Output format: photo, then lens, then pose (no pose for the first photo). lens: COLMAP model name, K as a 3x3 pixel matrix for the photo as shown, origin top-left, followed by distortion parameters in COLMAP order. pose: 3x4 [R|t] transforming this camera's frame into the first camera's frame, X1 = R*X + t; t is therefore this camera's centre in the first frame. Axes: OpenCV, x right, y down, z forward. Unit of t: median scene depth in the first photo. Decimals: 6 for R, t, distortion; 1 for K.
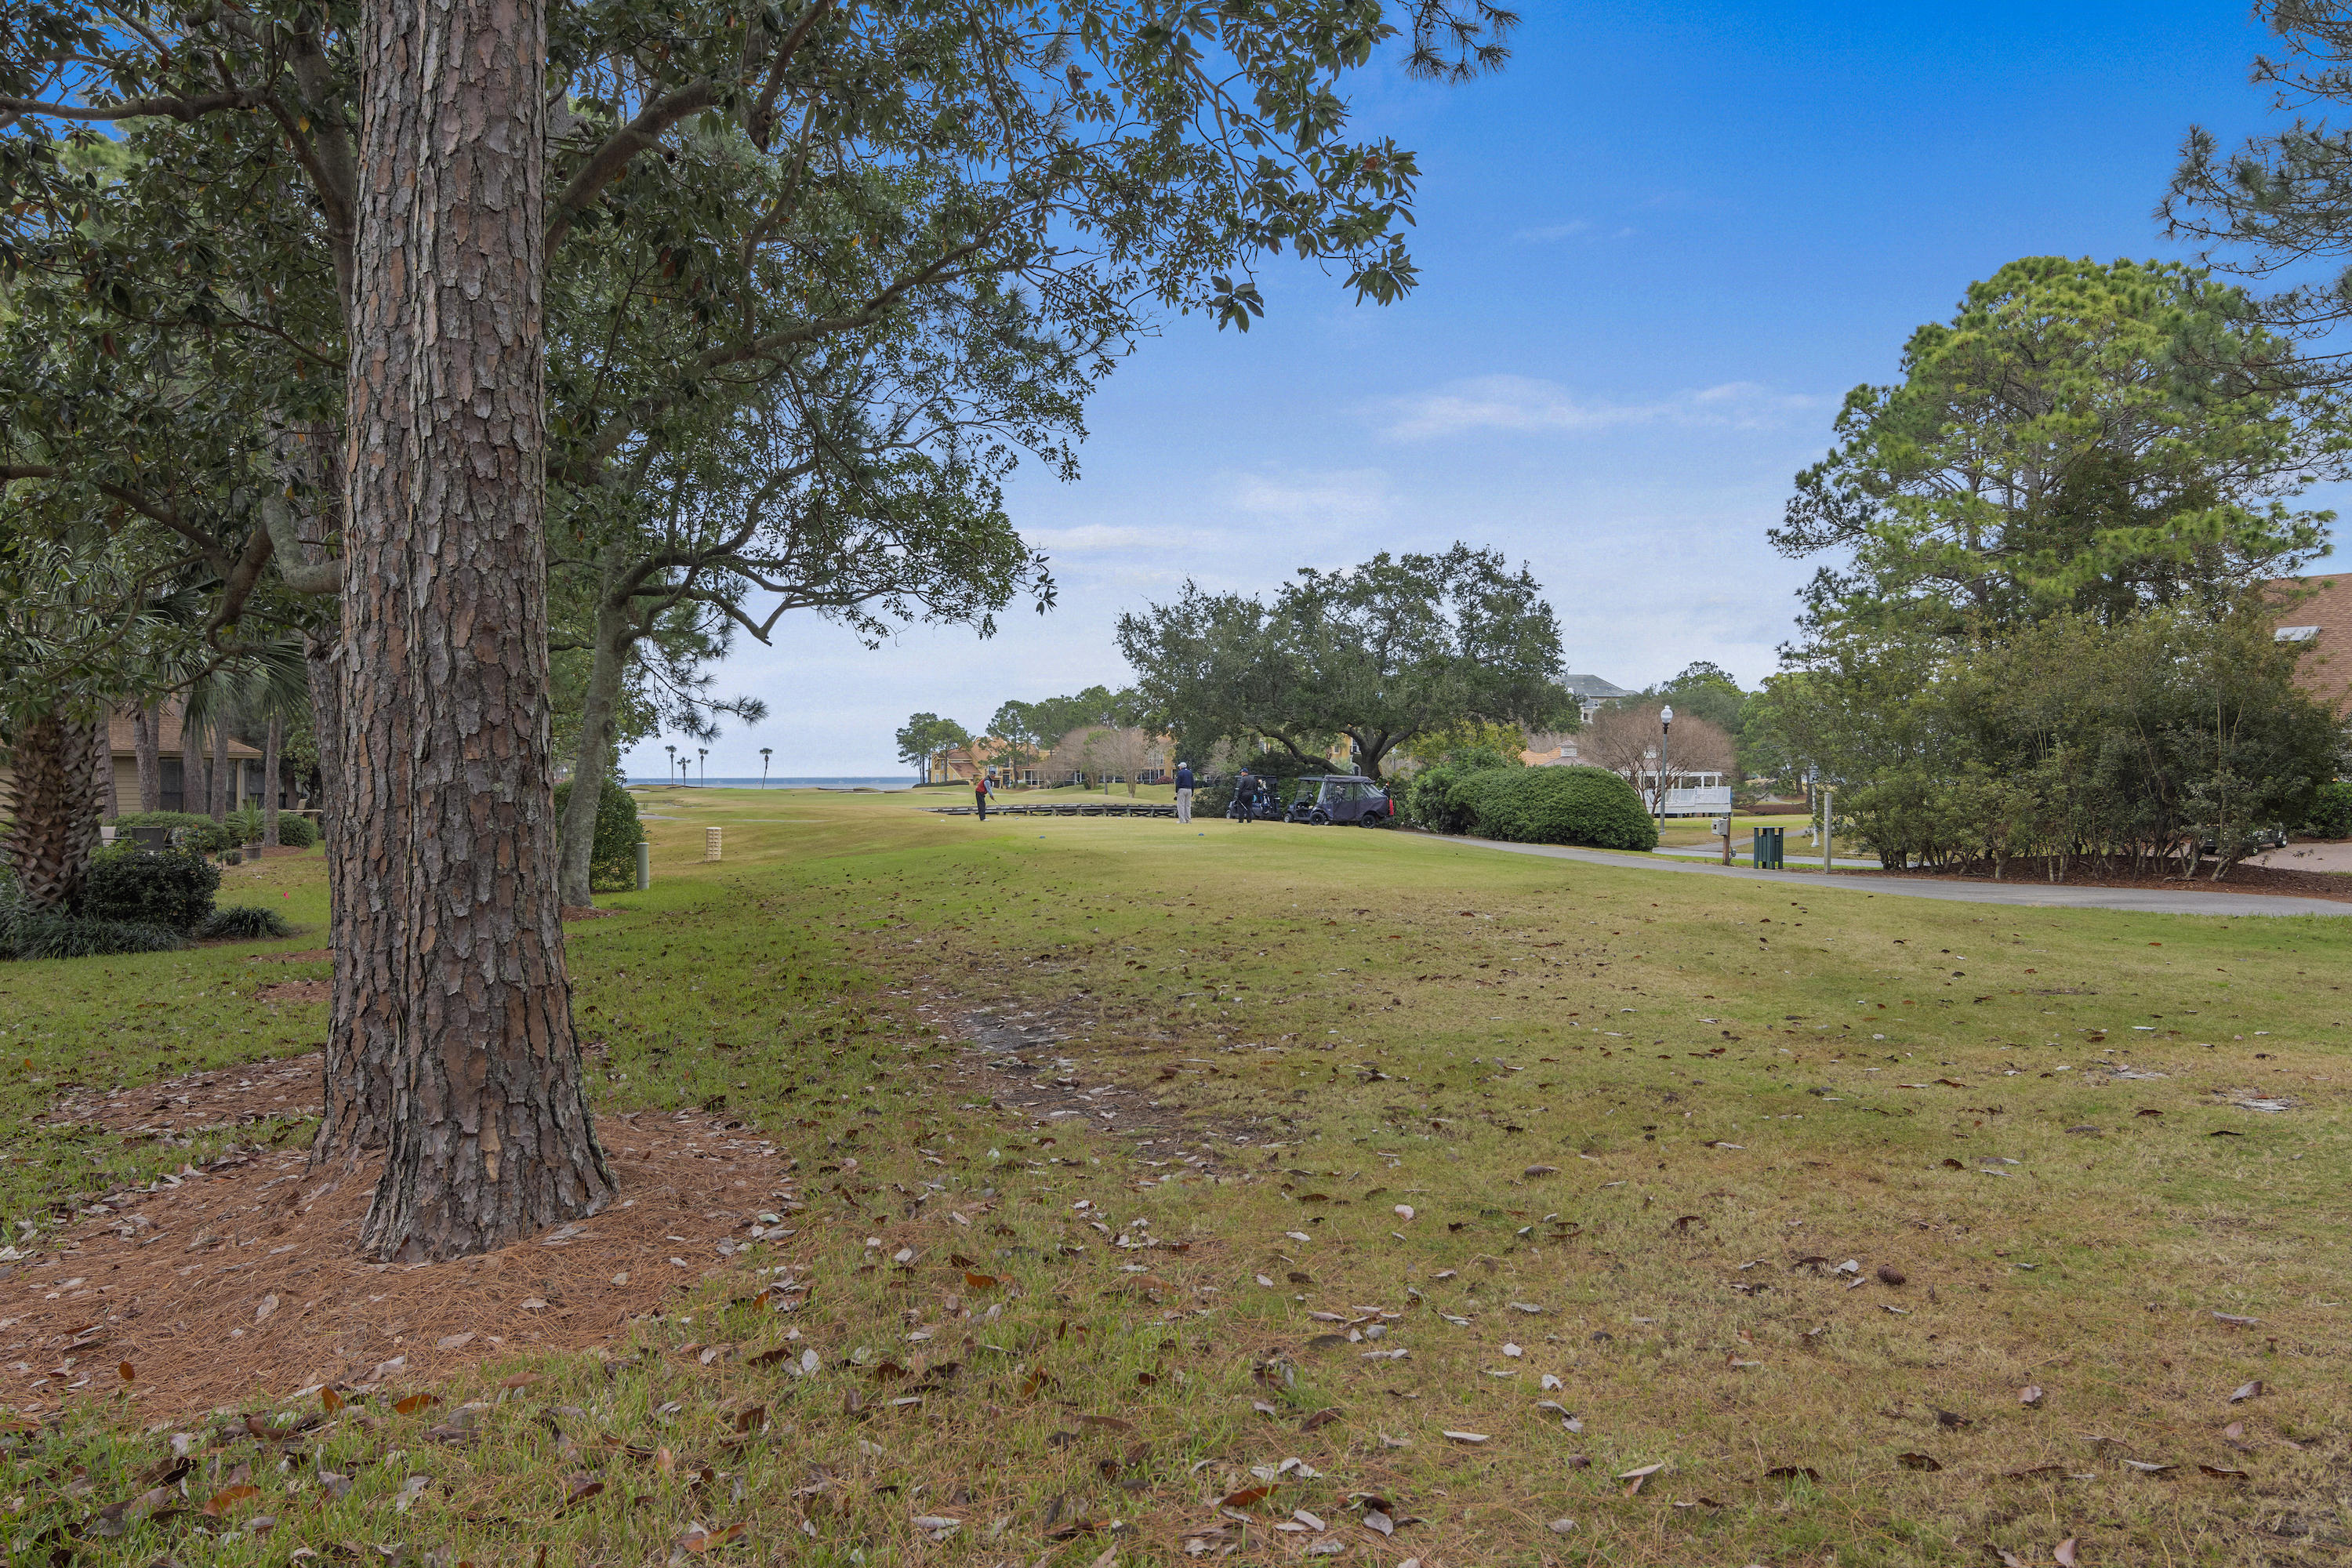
lens RADIAL K [[1624.7, 0, 1174.6], [0, 1624.7, 778.5], [0, 0, 1]] dist [-0.001668, -0.000602]
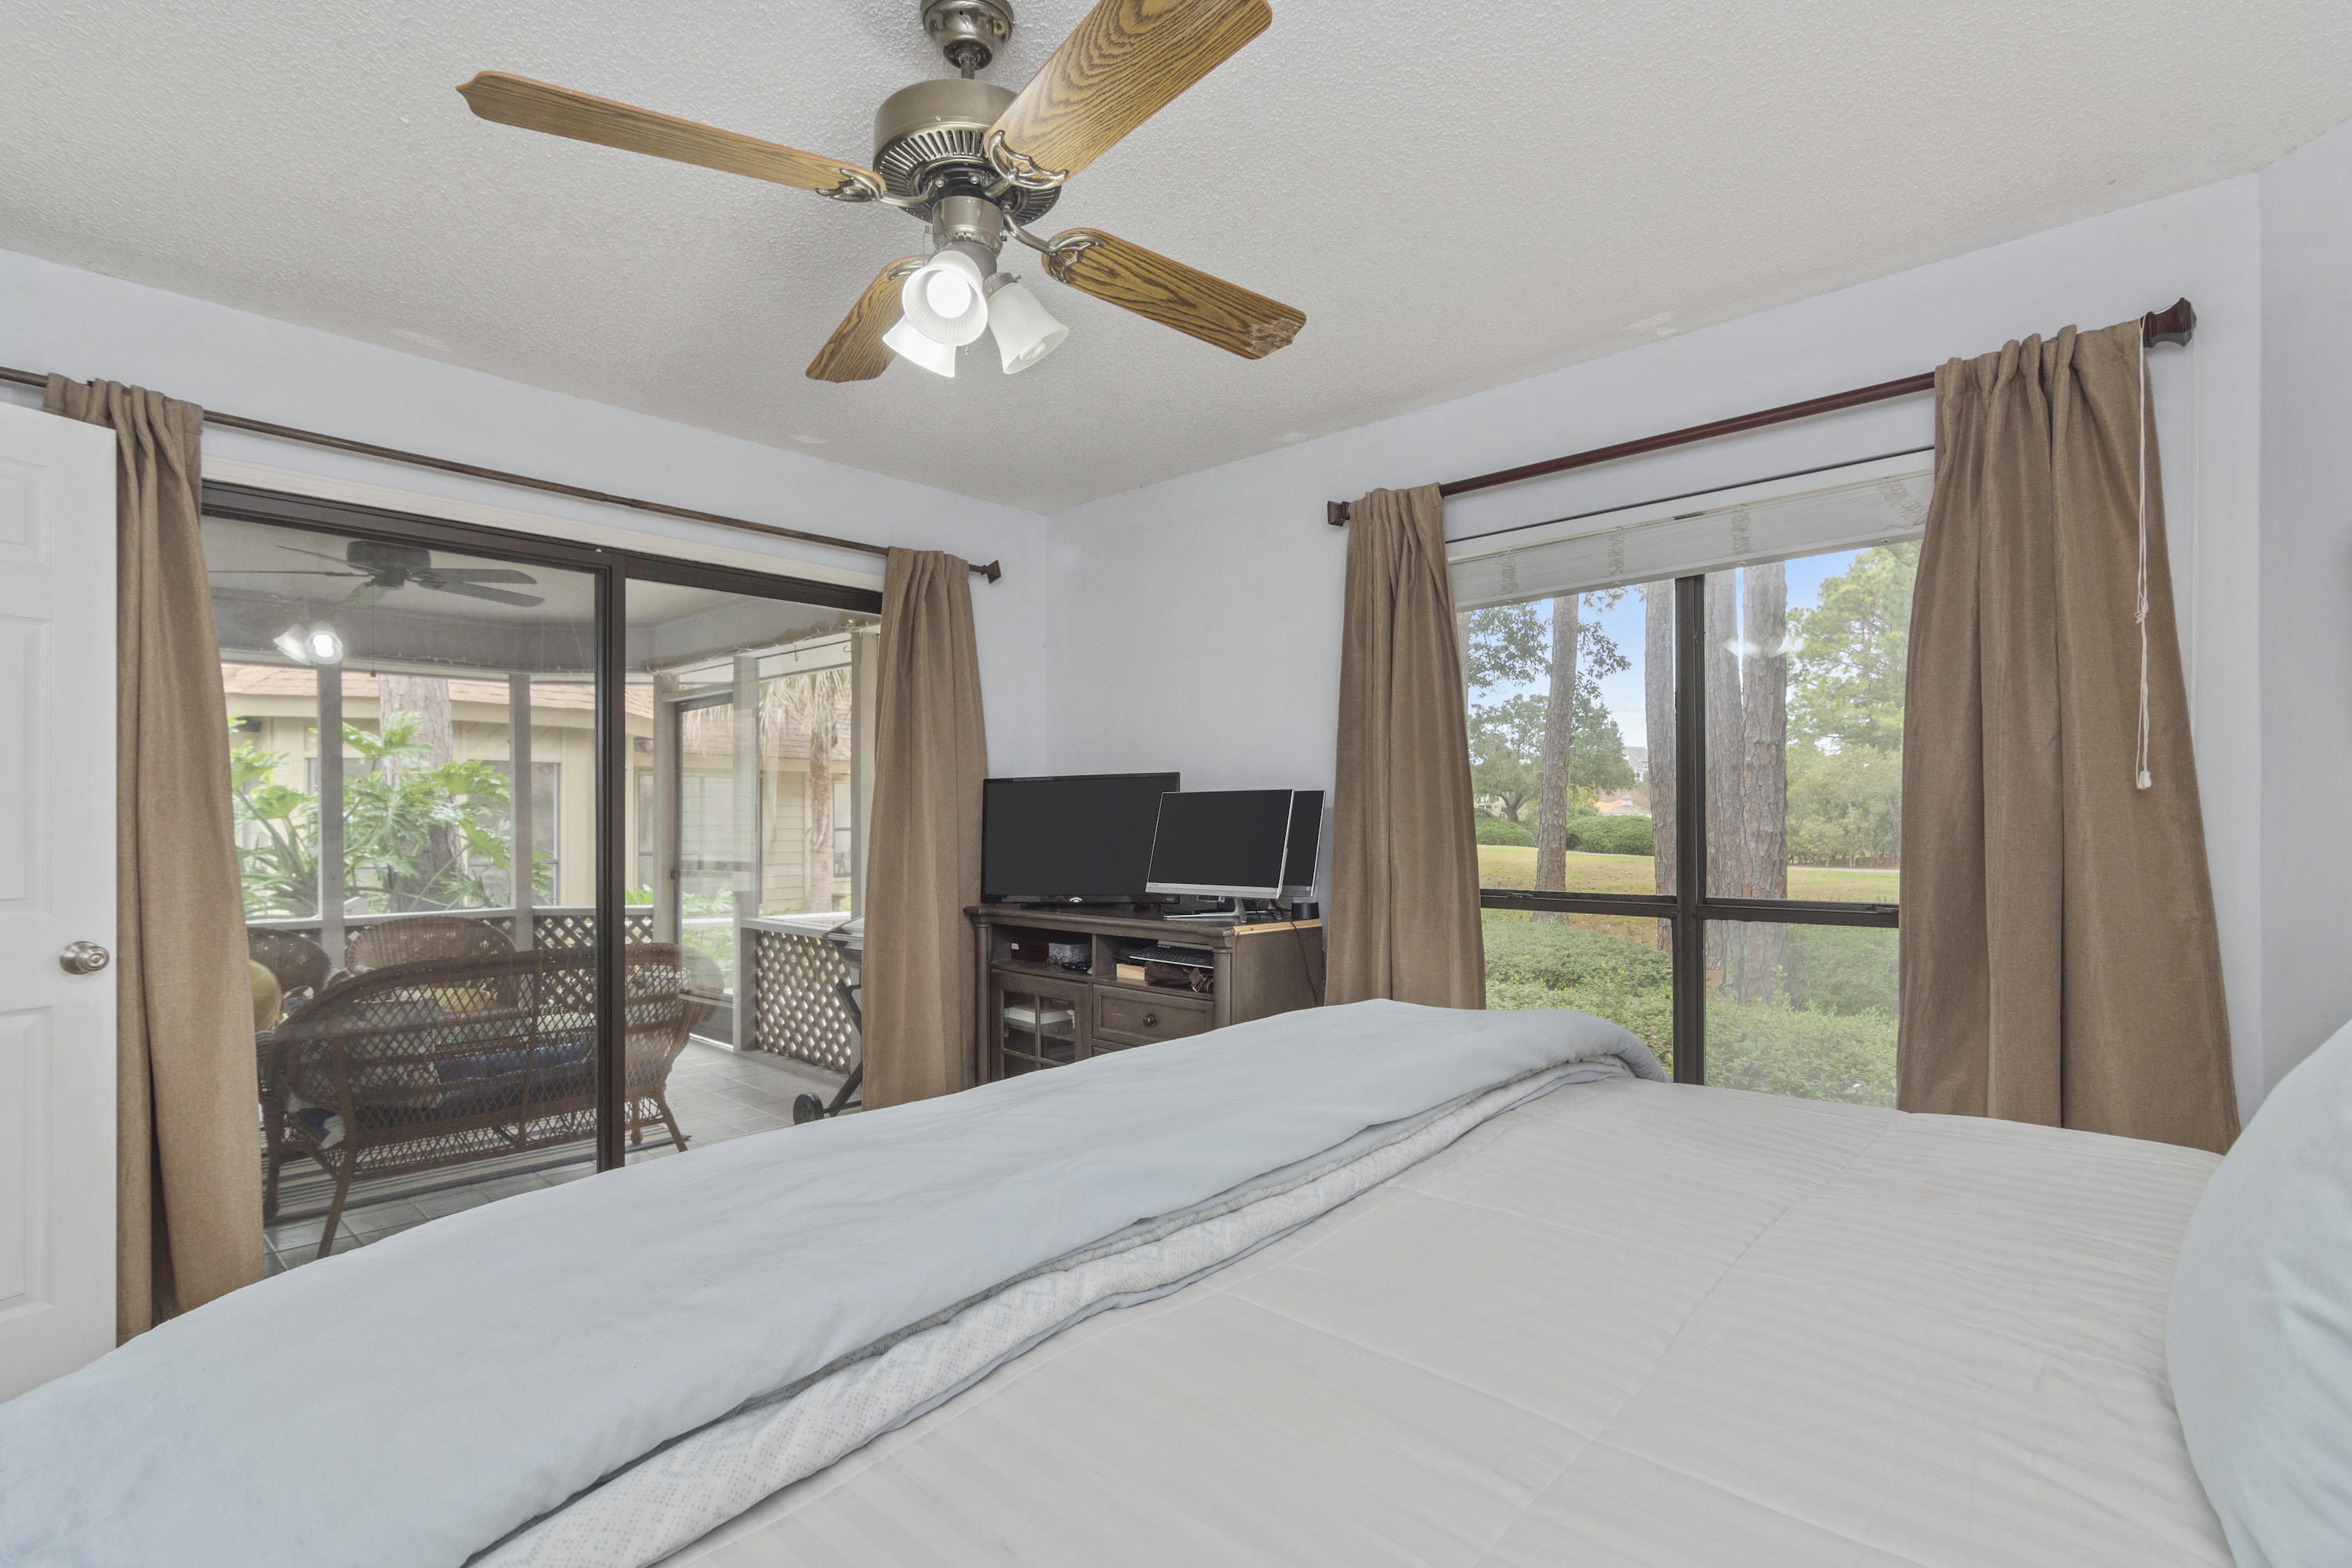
lens RADIAL K [[1120.1, 0, 1178.4], [0, 1120.1, 803.3], [0, 0, 1]] dist [0.000036, 0.000046]
pose [[0.989890, -0.000719, -0.141834, -0.068423], [-0.001193, 0.999910, -0.013395, -0.002114], [0.141831, 0.013429, 0.989800, -0.272396]]
